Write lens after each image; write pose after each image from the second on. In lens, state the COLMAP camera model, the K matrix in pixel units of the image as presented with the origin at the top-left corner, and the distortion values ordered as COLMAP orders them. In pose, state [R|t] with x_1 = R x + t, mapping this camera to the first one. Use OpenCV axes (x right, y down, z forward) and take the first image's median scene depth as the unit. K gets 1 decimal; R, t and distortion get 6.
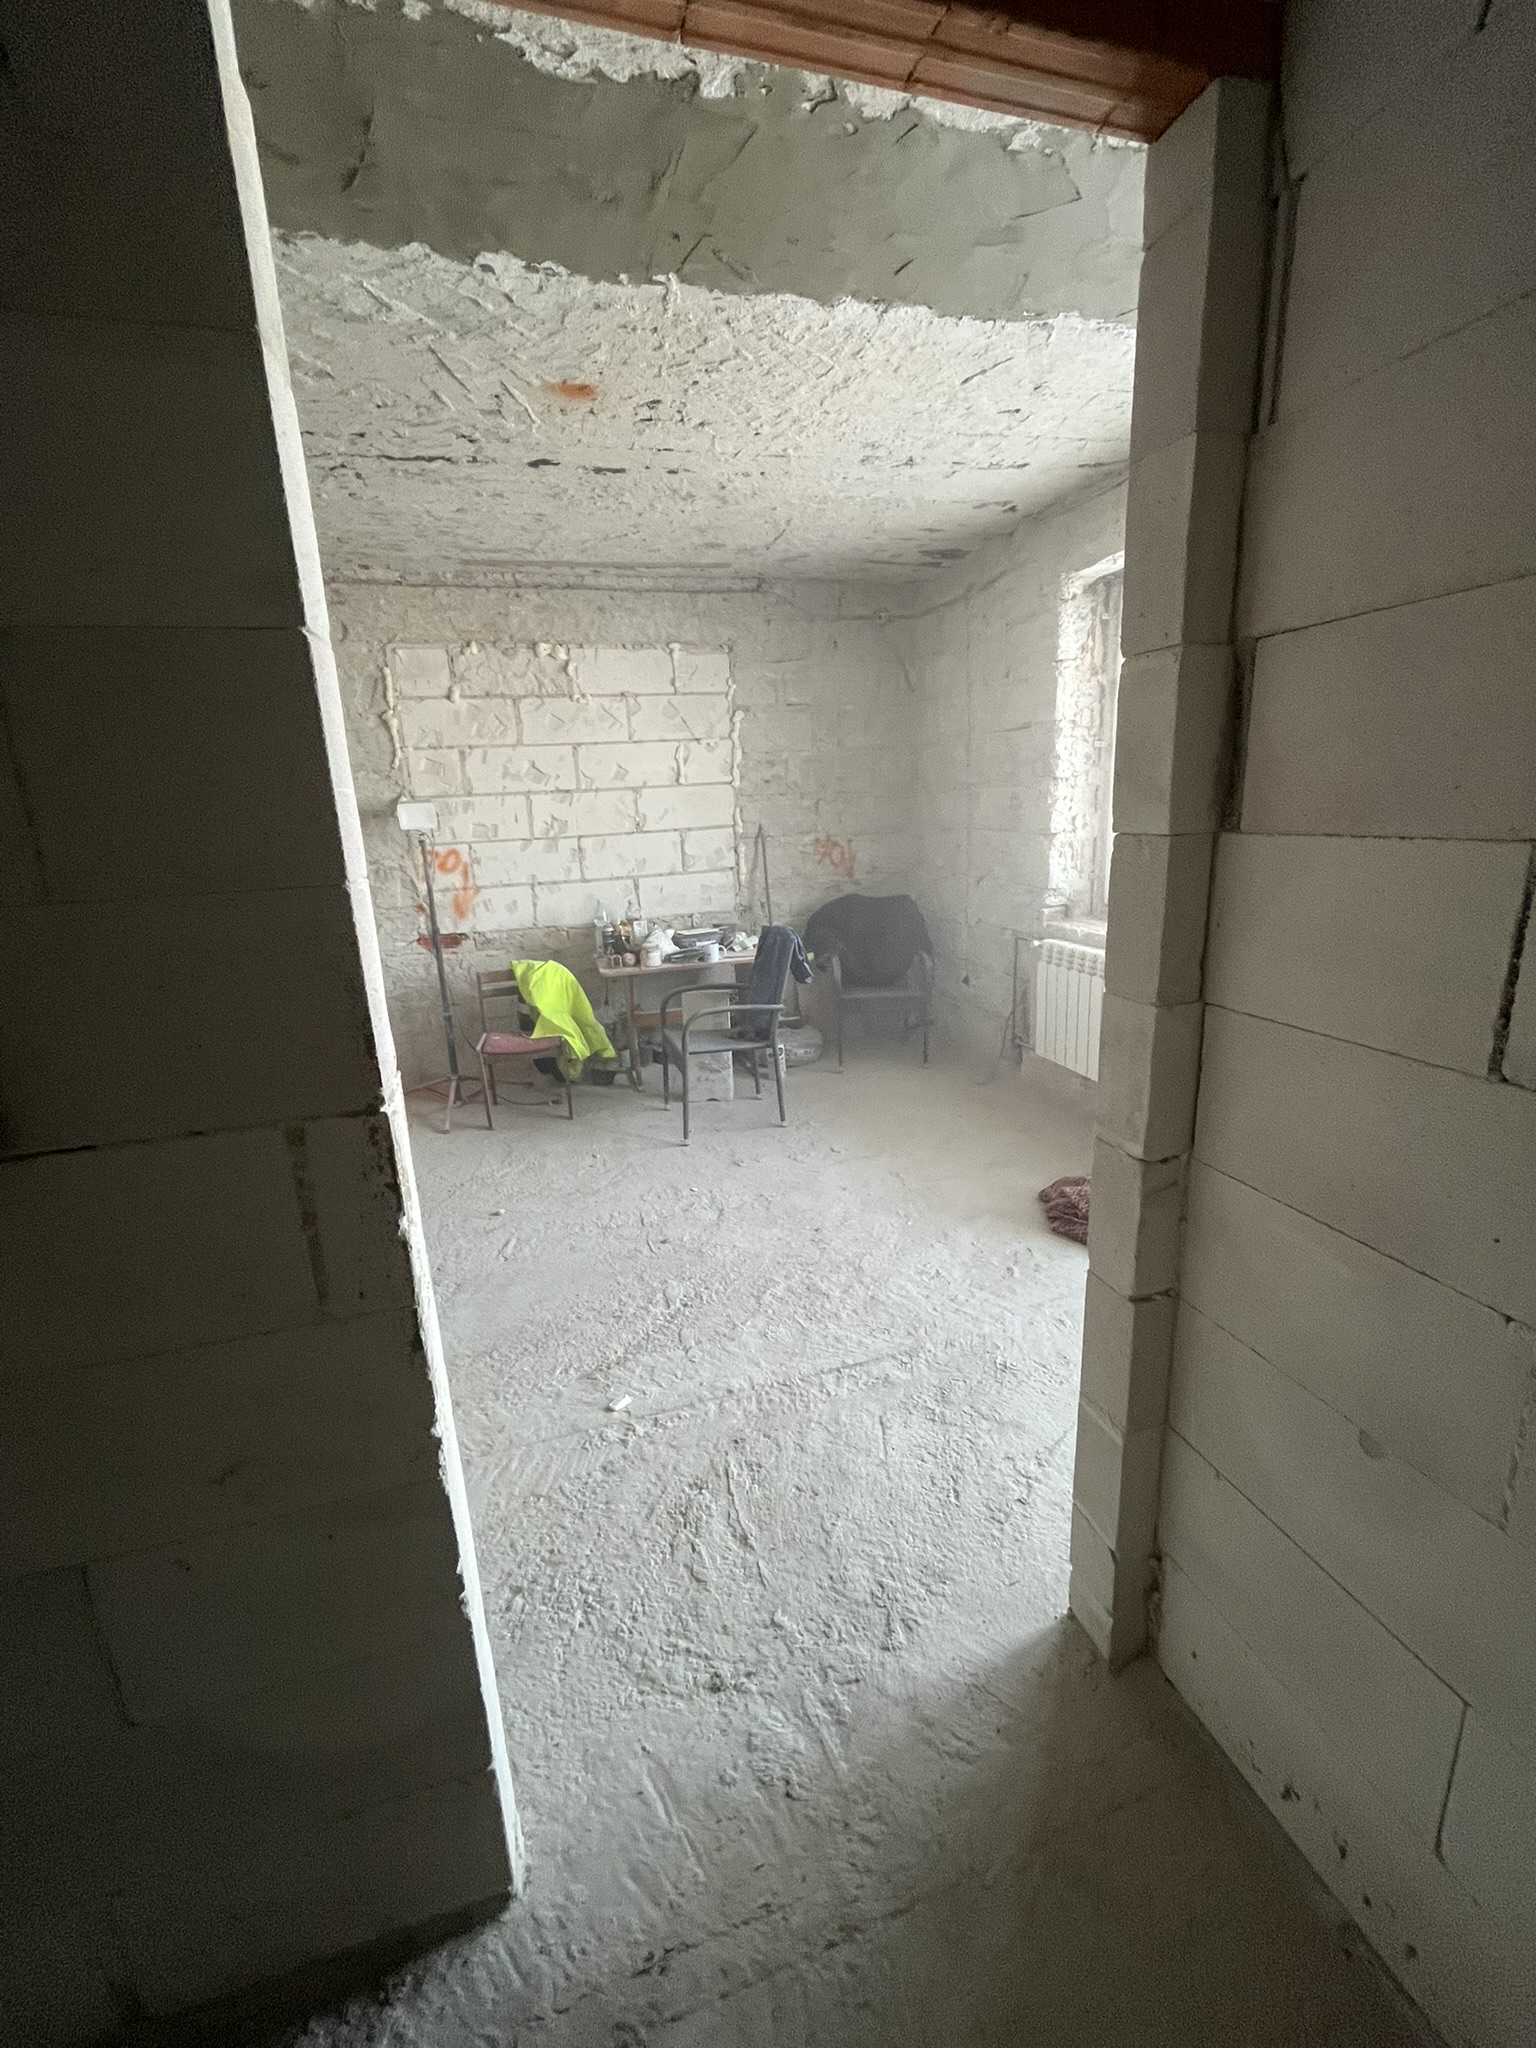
lens RADIAL K [[832.0, 0, 767.1], [0, 832.0, 1012.2], [0, 0, 1]] dist [-0.003677, 0.000187]
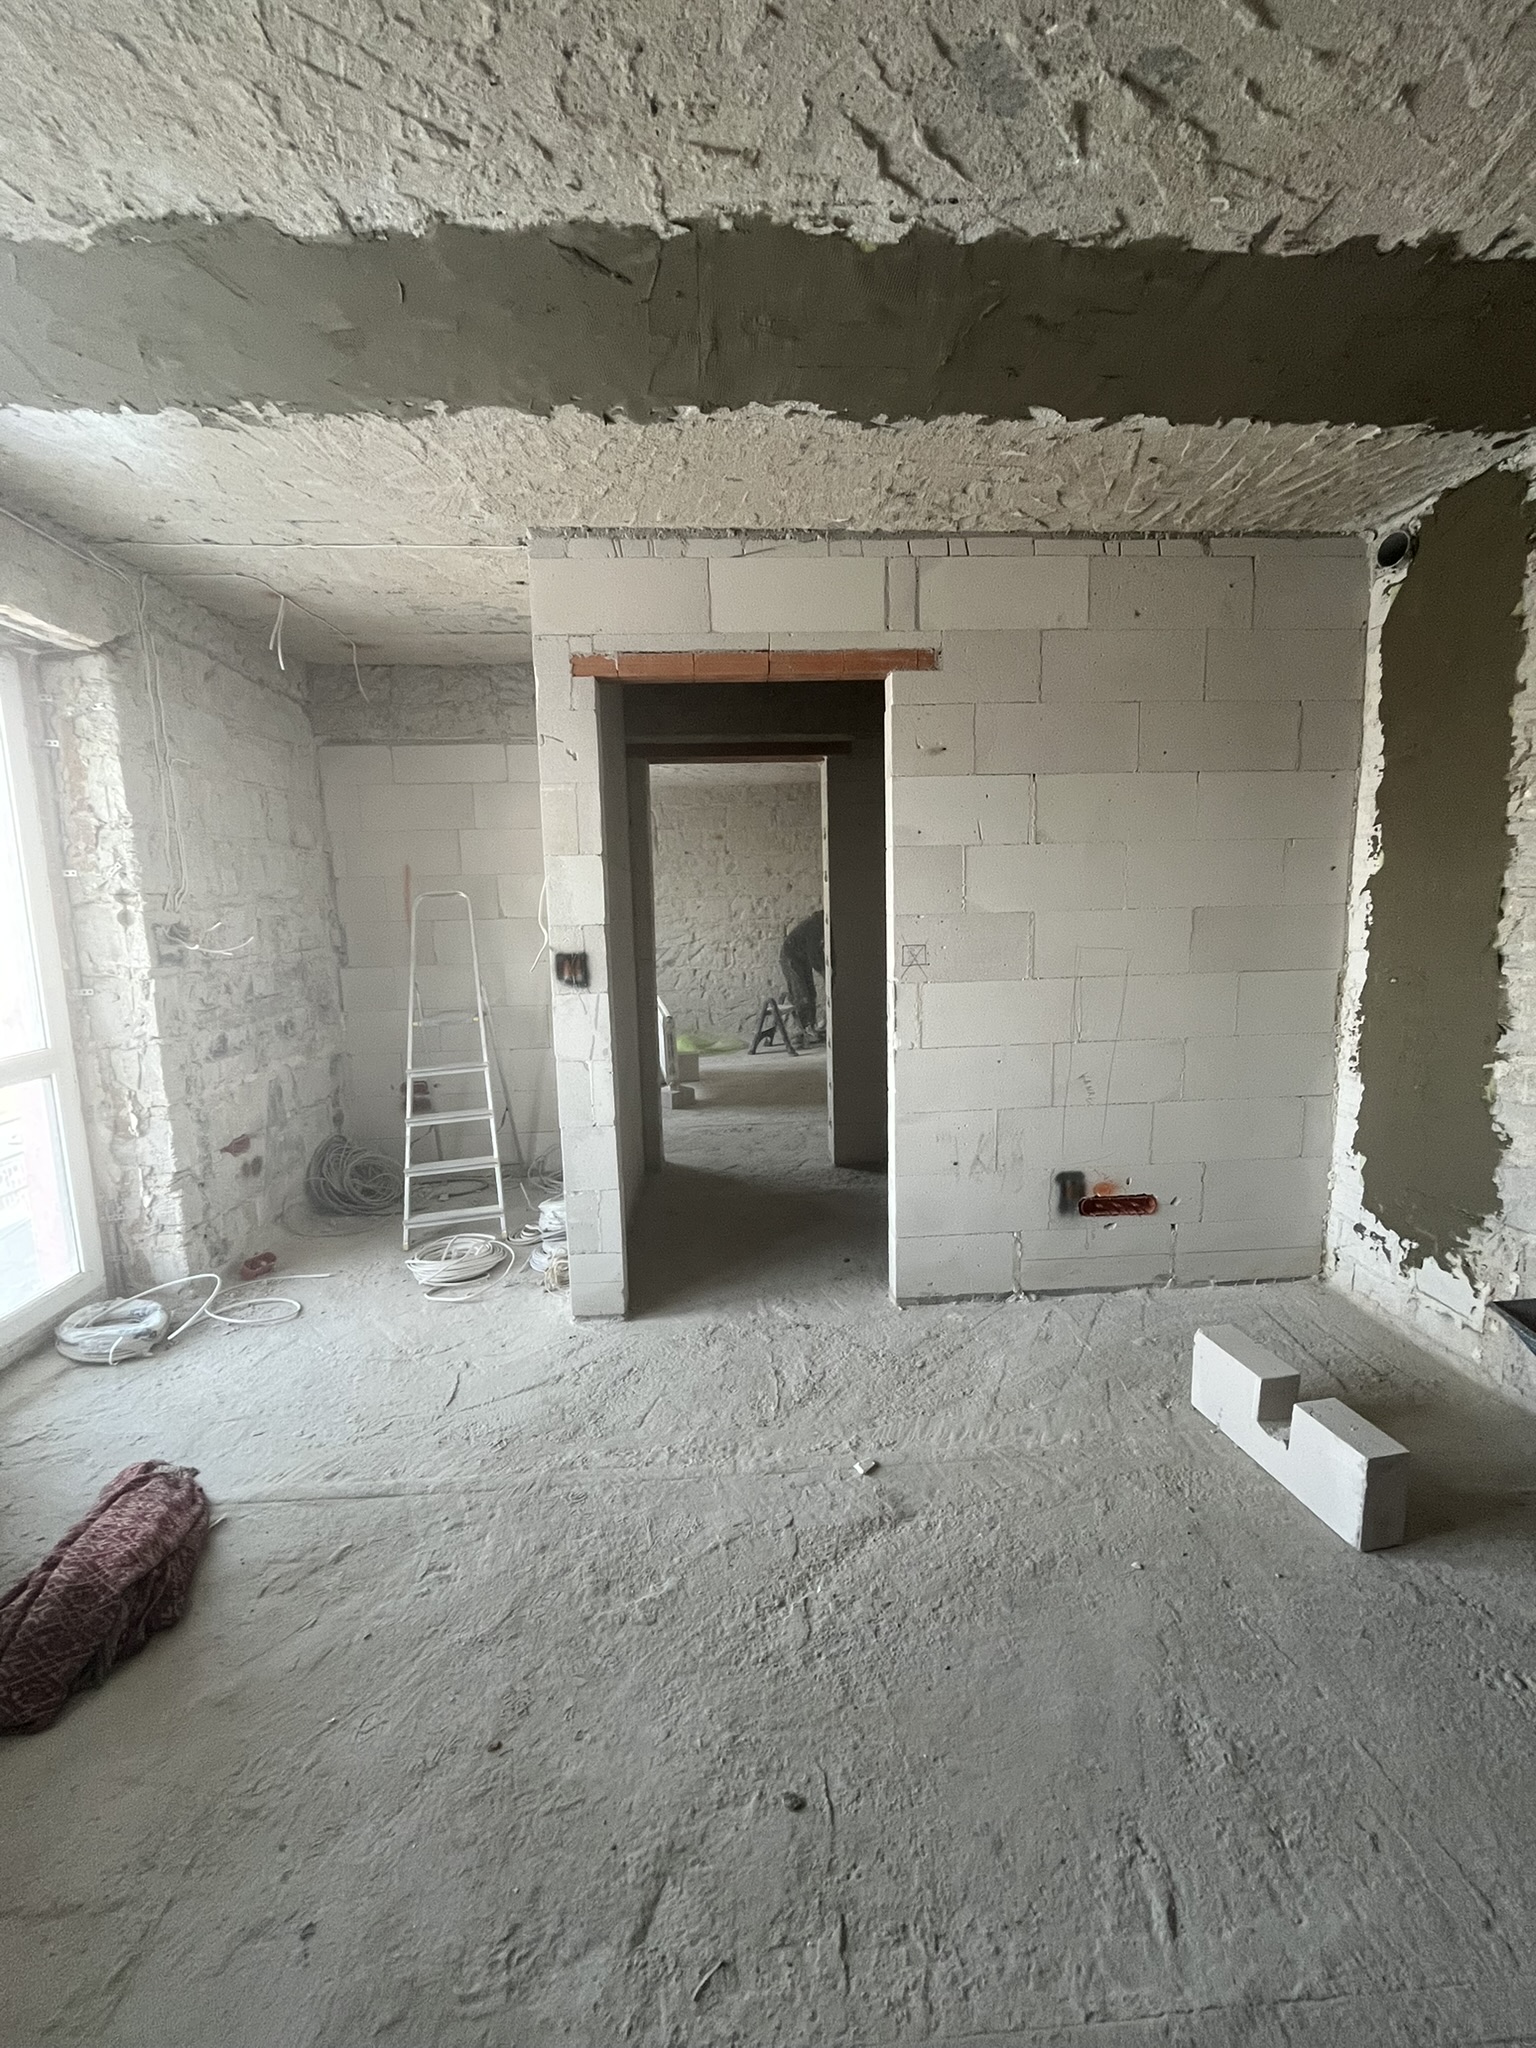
lens RADIAL K [[832.0, 0, 767.1], [0, 832.0, 1012.2], [0, 0, 1]] dist [-0.003677, 0.000187]
pose [[-0.969995, 0.035387, 0.240535, -0.353669], [0.123024, 0.924781, 0.360062, -0.467540], [-0.209701, 0.378850, -0.901387, 1.880671]]
